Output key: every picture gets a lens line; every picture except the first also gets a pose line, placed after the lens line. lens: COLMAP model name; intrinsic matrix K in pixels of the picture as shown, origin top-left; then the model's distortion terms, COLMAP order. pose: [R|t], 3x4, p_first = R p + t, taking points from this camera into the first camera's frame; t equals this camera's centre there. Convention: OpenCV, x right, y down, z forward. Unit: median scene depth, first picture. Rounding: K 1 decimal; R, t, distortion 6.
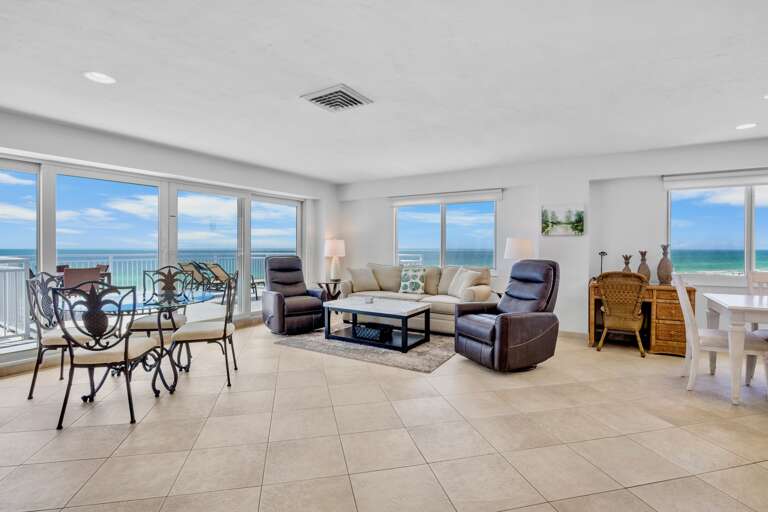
lens RADIAL K [[383.1, 0, 383.2], [0, 383.1, 254.7], [0, 0, 1]] dist [-0.002214, 0.000764]
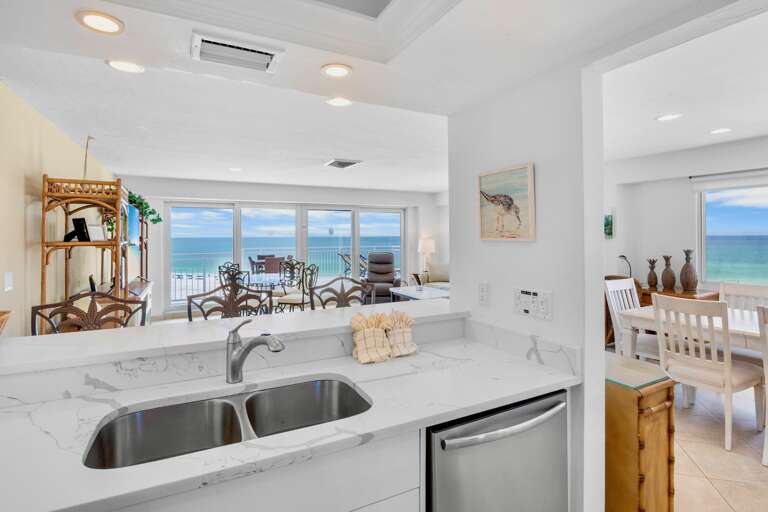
lens RADIAL K [[383.1, 0, 385.5], [0, 383.1, 234.8], [0, 0, 1]] dist [-0.002214, 0.000764]
pose [[0.863400, -0.006038, -0.504484, 0.548738], [-0.003574, 0.999830, -0.018083, -0.041789], [0.504508, 0.017416, 0.863232, -0.194990]]
